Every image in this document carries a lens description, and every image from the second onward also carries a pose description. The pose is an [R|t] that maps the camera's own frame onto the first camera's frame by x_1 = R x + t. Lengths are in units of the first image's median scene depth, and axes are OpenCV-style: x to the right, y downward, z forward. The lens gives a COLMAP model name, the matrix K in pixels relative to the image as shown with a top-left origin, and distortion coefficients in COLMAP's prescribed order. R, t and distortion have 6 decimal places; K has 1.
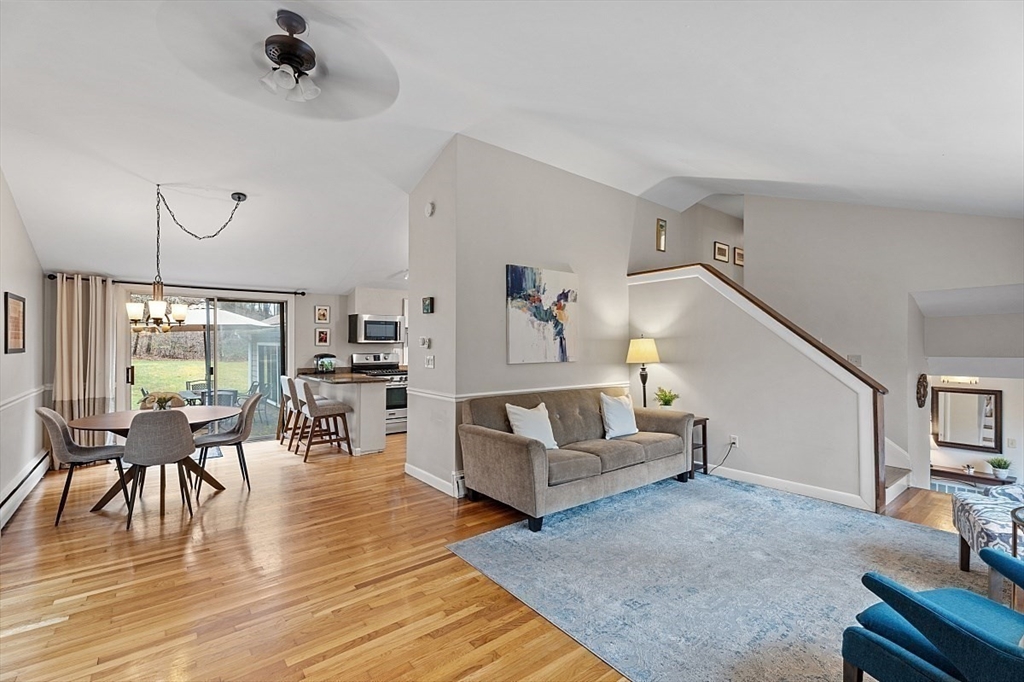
lens RADIAL K [[460.6, 0, 511.4], [0, 460.6, 346.0], [0, 0, 1]] dist [0.005198, 0.000539]
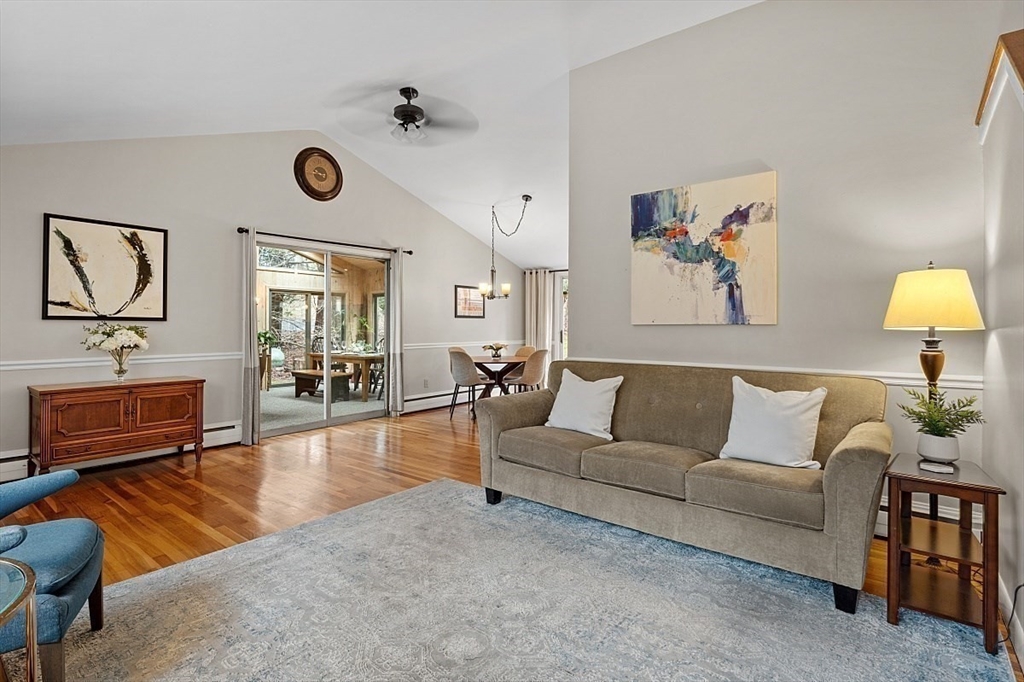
lens RADIAL K [[501.9, 0, 502.1], [0, 501.9, 324.0], [0, 0, 1]] dist [-0.005293, -0.000371]
pose [[0.206597, -0.004965, -0.978414, 0.720634], [-0.006355, 0.999959, -0.006417, 0.041333], [0.978406, 0.007543, 0.206557, 0.579699]]
